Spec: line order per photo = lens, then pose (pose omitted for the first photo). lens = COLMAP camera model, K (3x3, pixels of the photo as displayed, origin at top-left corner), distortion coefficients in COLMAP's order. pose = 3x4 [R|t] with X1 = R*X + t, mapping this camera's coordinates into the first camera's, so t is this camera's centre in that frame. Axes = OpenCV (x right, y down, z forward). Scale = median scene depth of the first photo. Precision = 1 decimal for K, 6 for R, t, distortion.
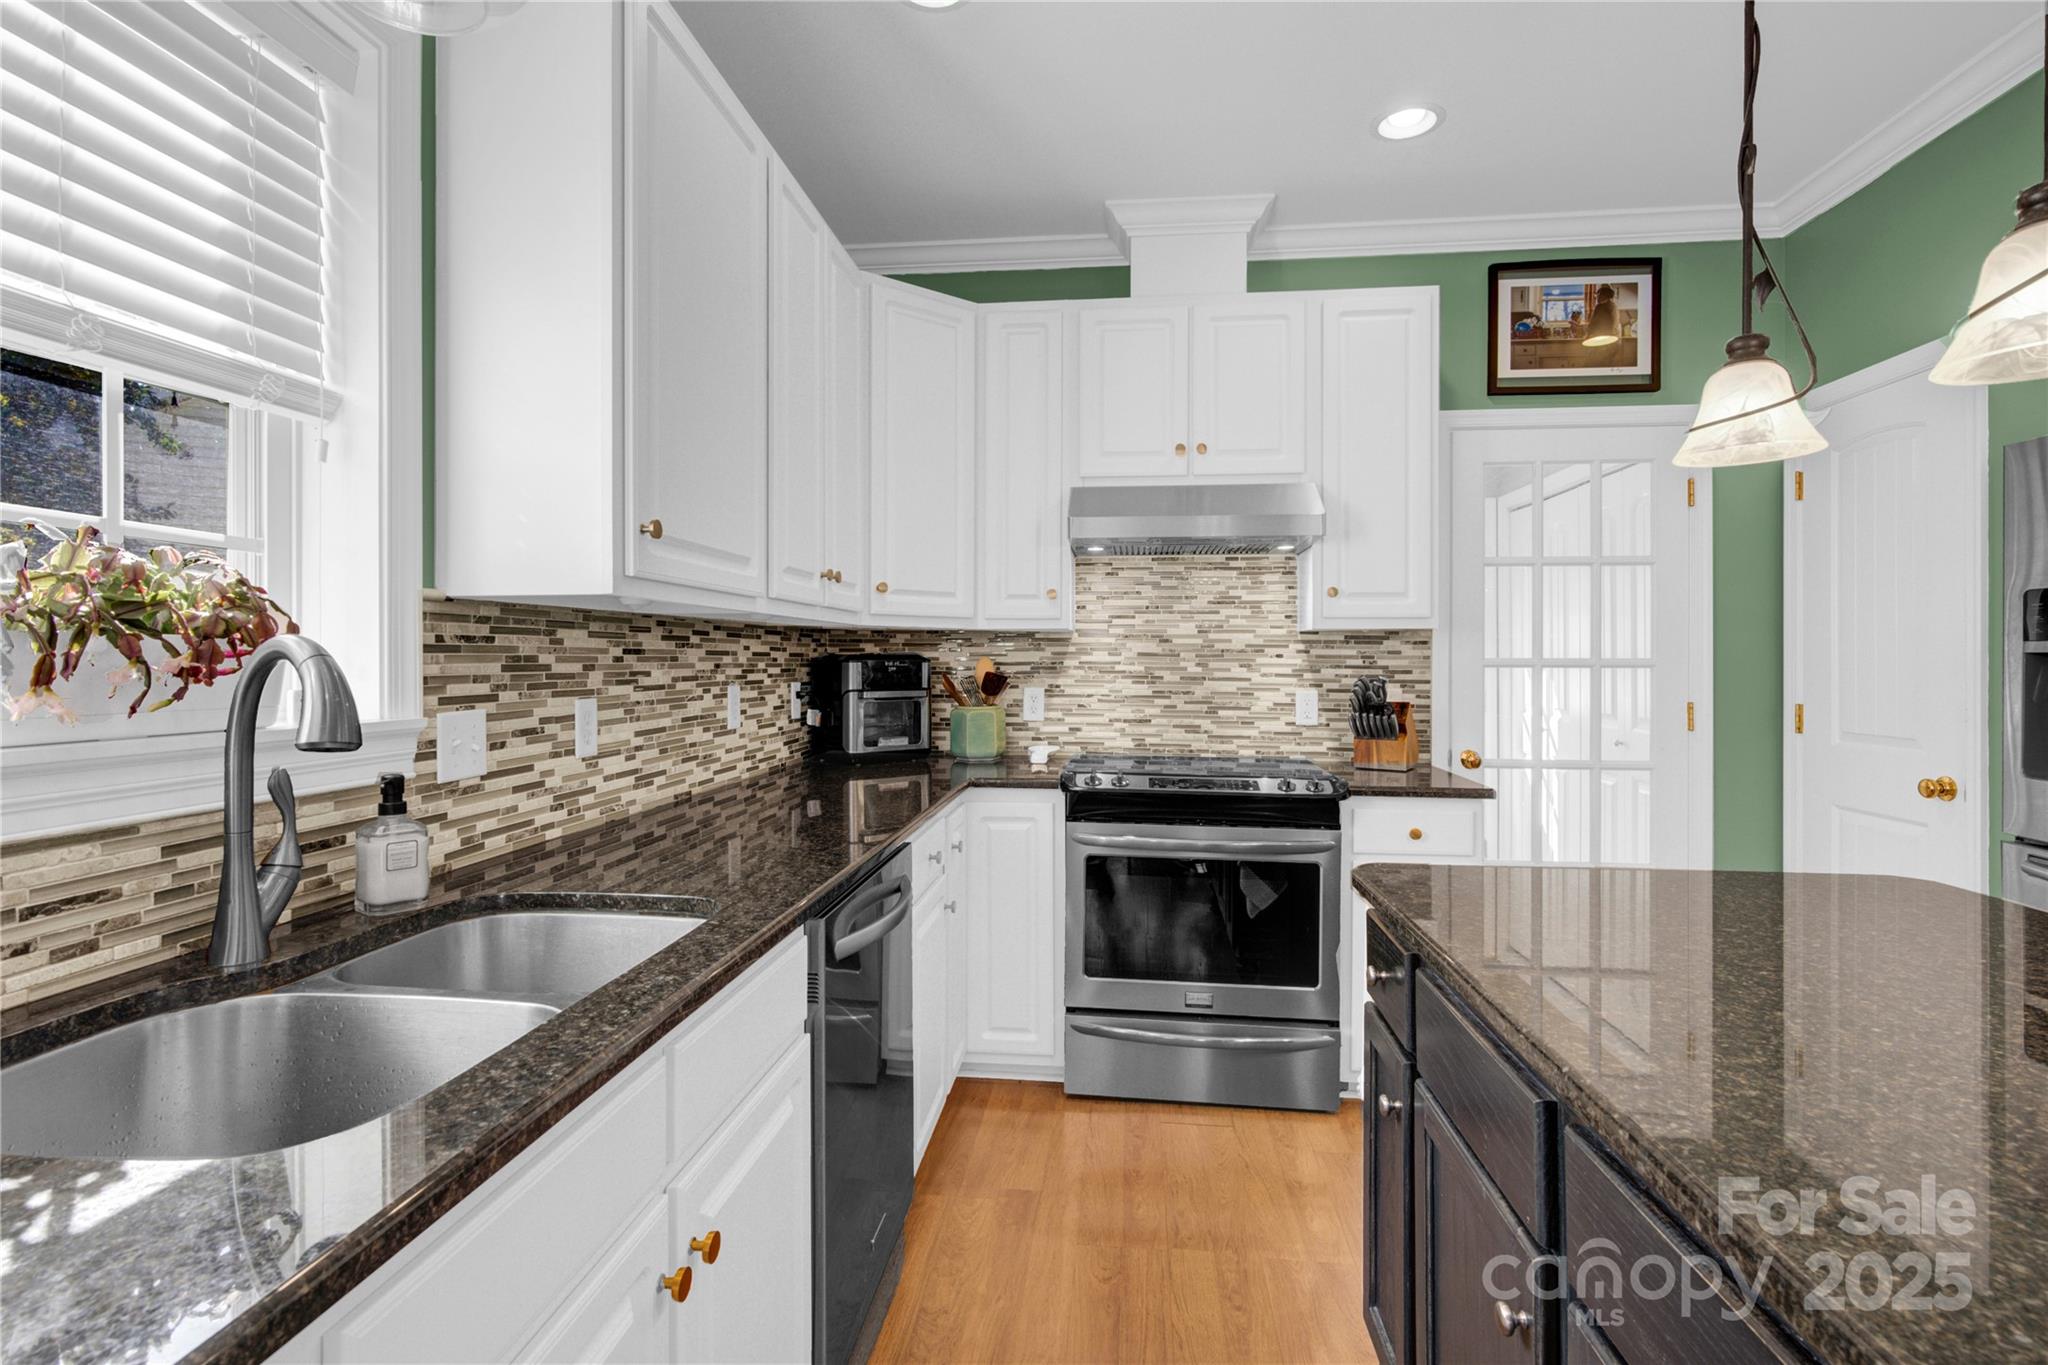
lens RADIAL K [[964.5, 0, 1027.5], [0, 964.5, 651.7], [0, 0, 1]] dist [-0.002433, 0.002606]
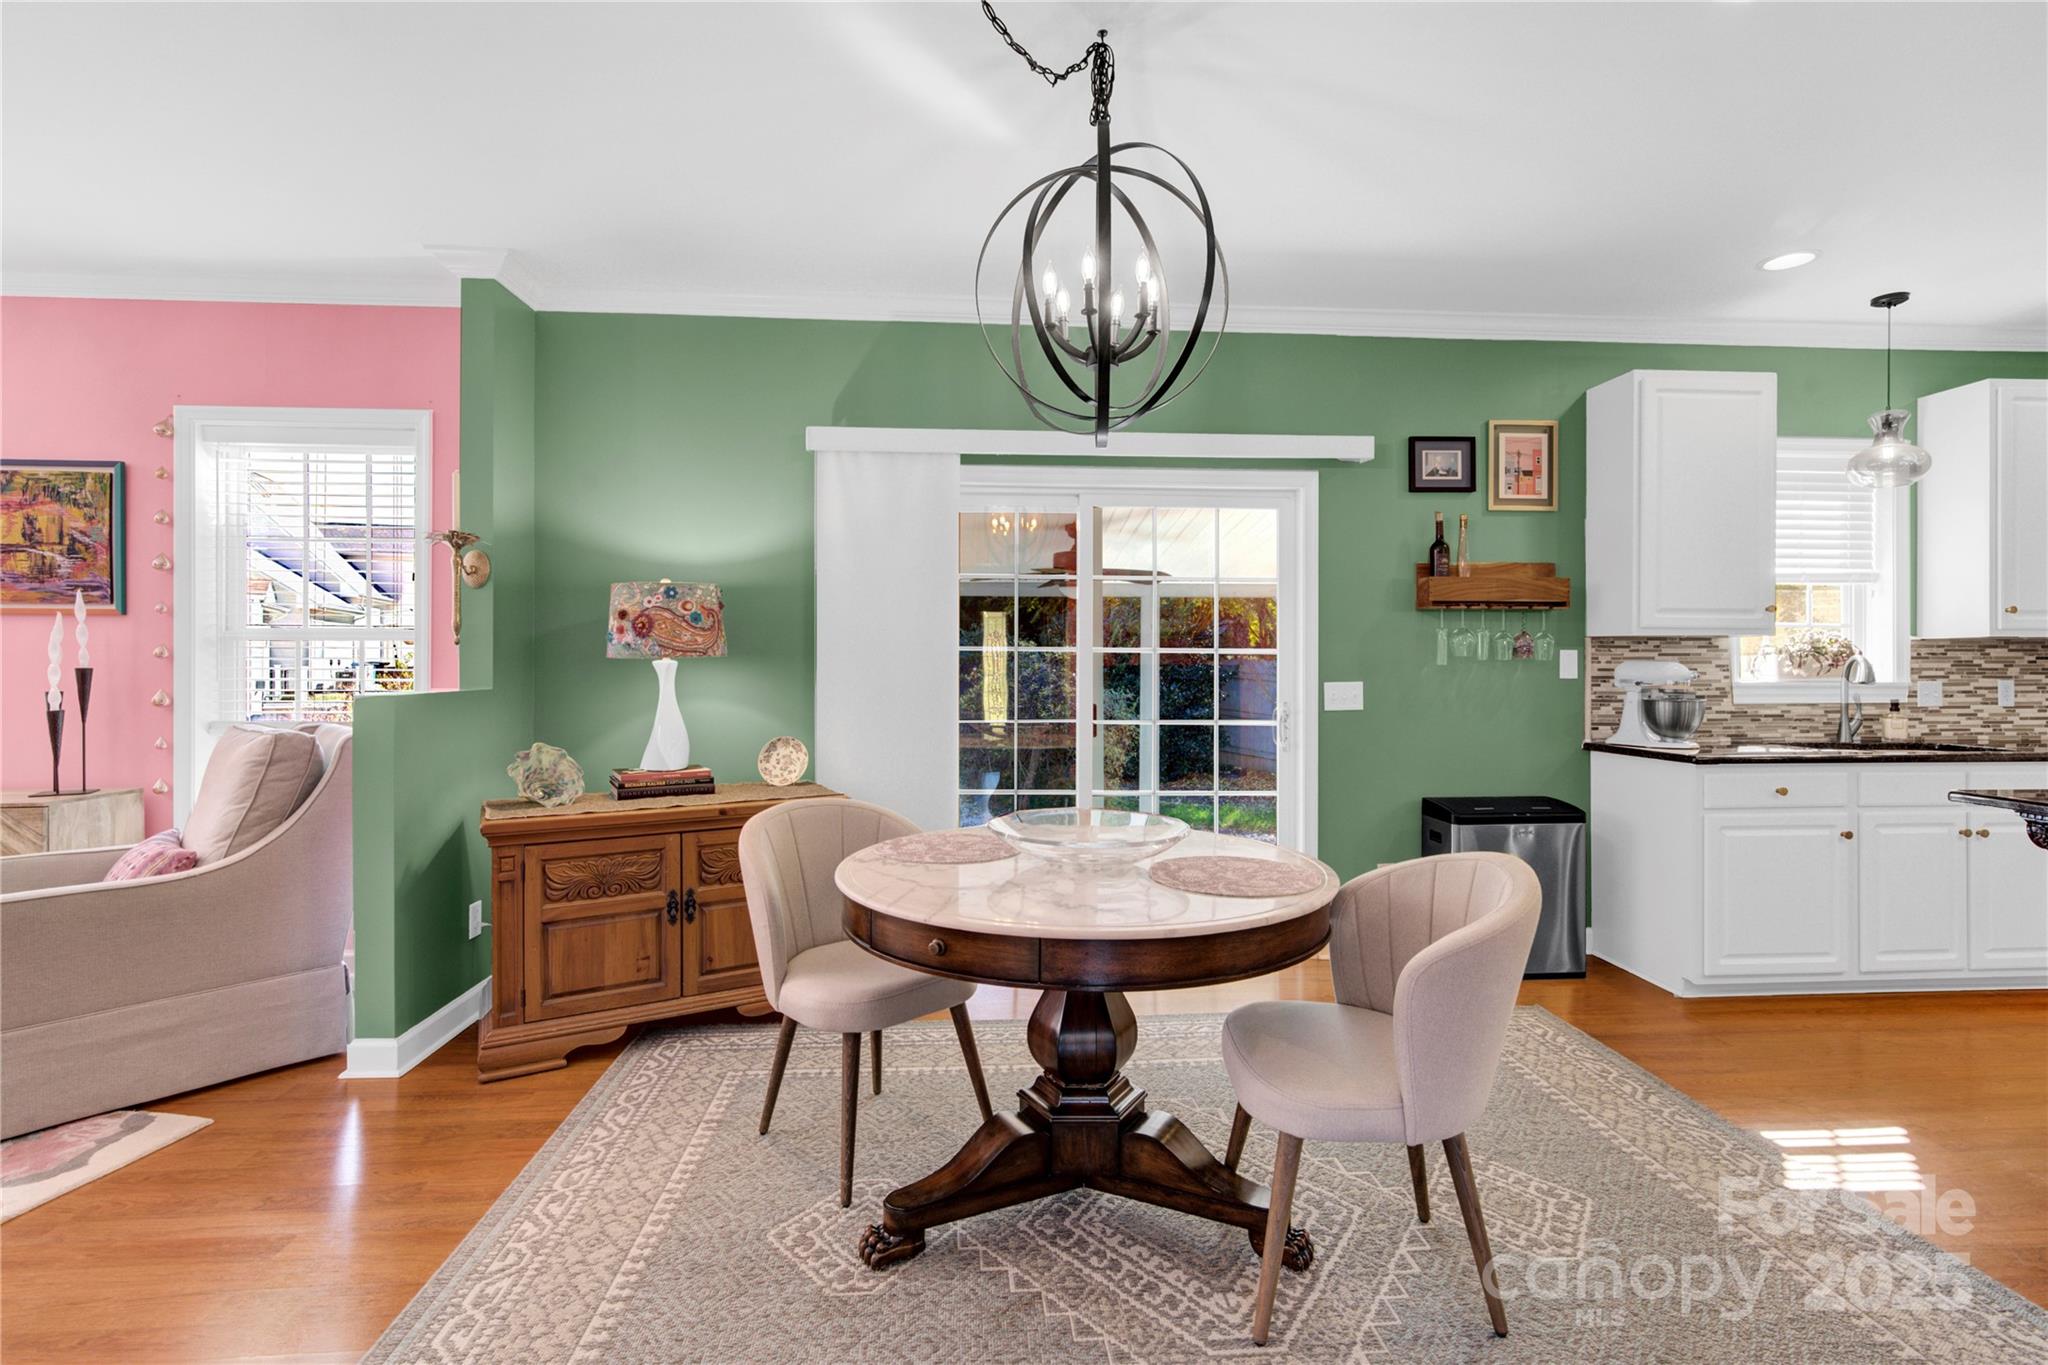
lens RADIAL K [[964.5, 0, 1037.3], [0, 964.5, 671.9], [0, 0, 1]] dist [-0.002433, 0.002606]
pose [[0.180860, 0.005571, -0.983493, 0.948837], [0.006042, 0.999959, 0.006775, 0.001414], [0.983490, -0.007167, 0.180819, -1.139905]]
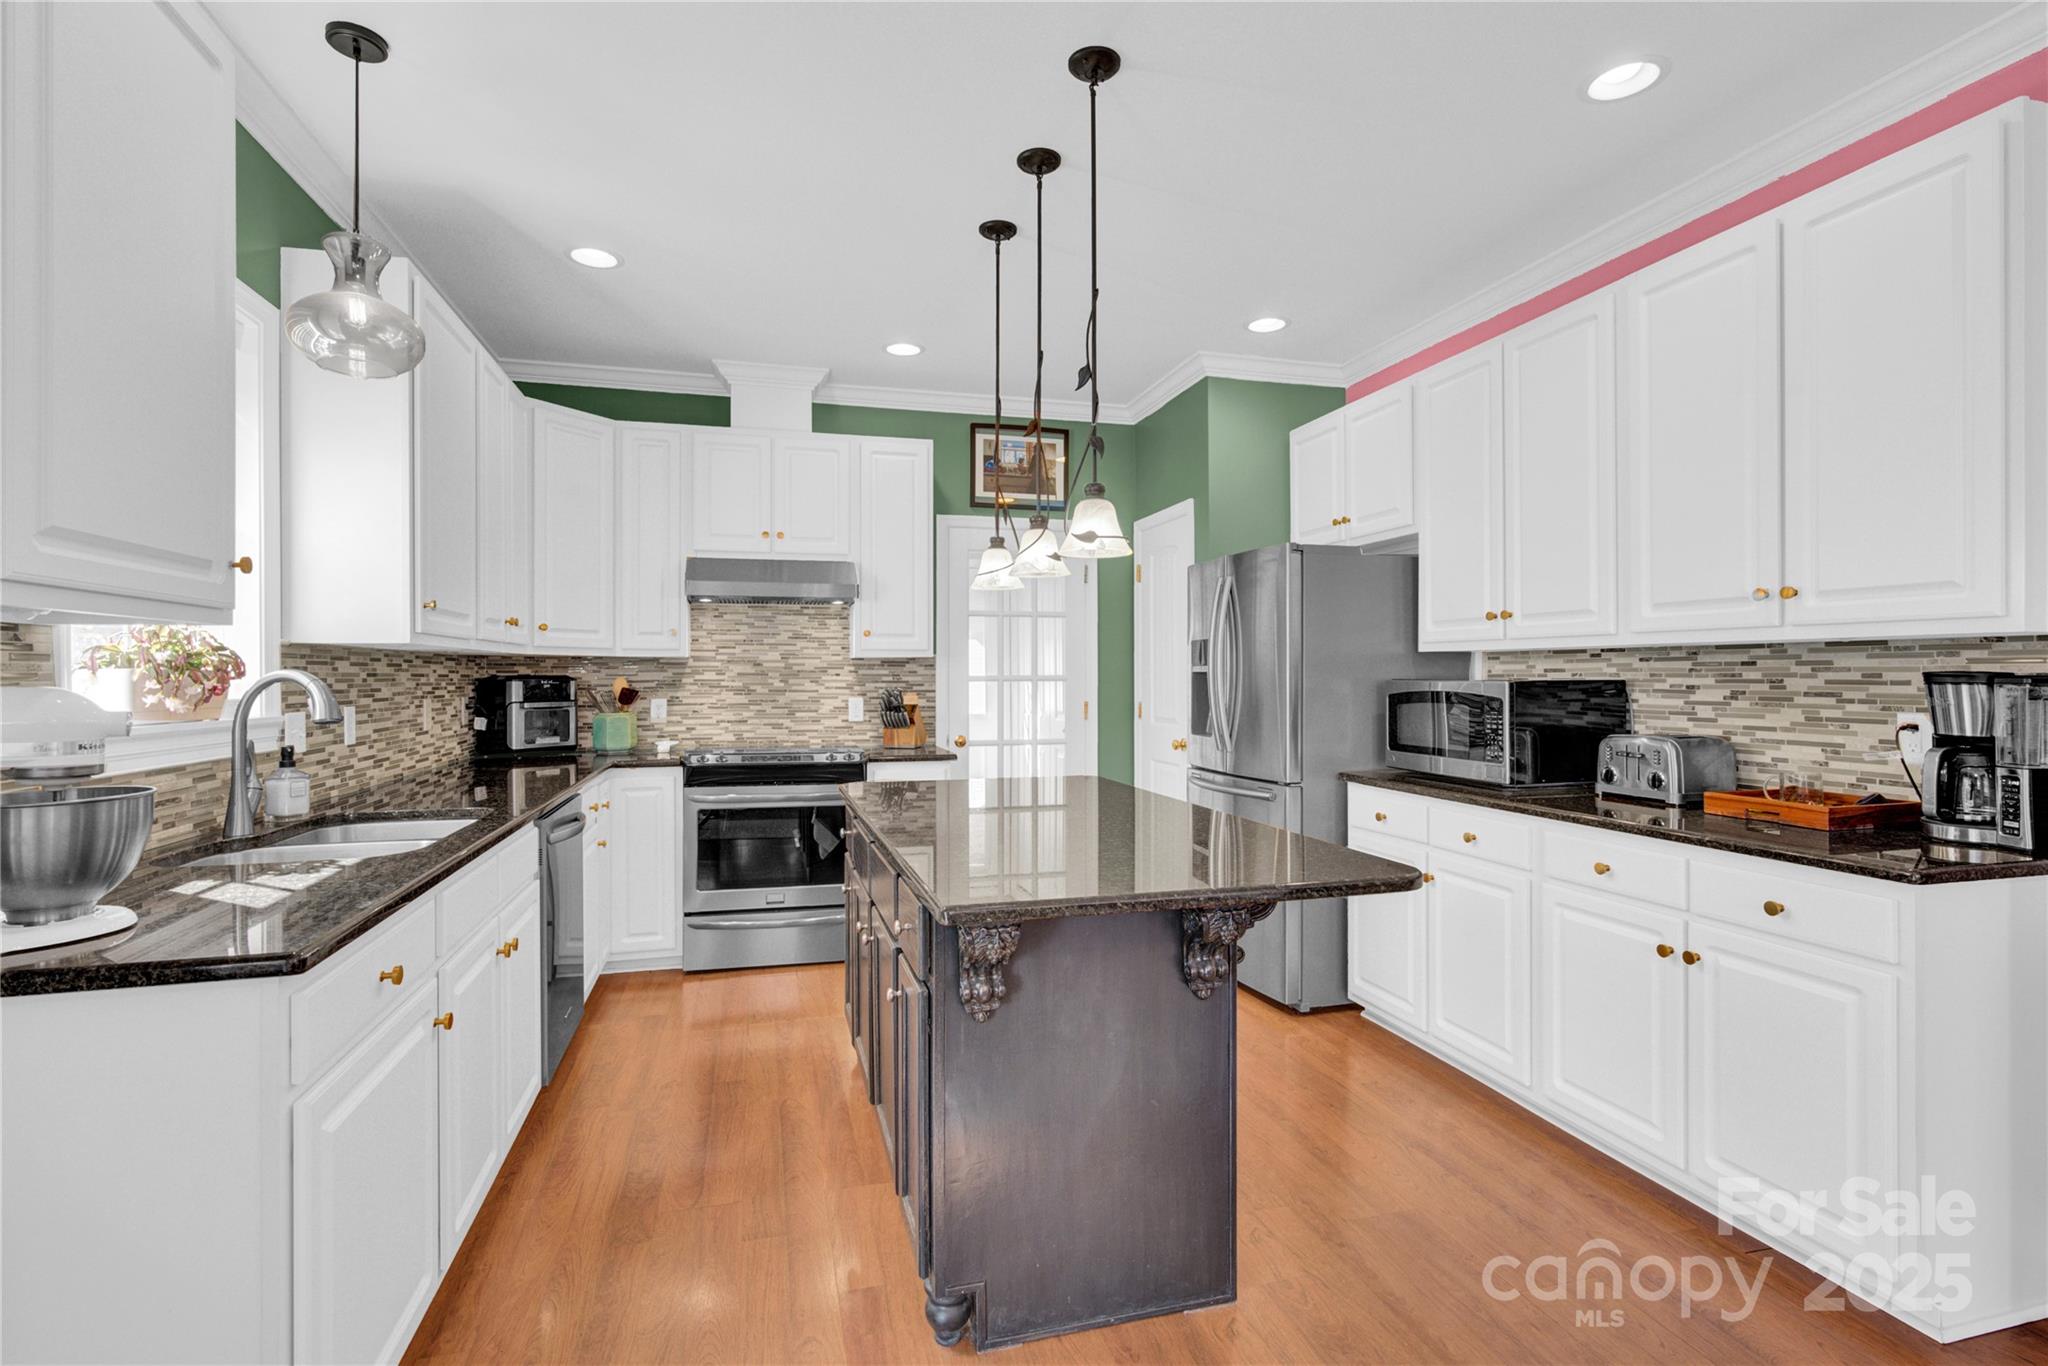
lens RADIAL K [[964.5, 0, 1019.8], [0, 964.5, 666.0], [0, 0, 1]] dist [-0.002433, 0.002606]
pose [[0.930384, -0.001987, 0.366582, -0.023243], [0.002856, 0.999994, -0.001828, -0.006900], [-0.366576, 0.002747, 0.930384, -0.584415]]
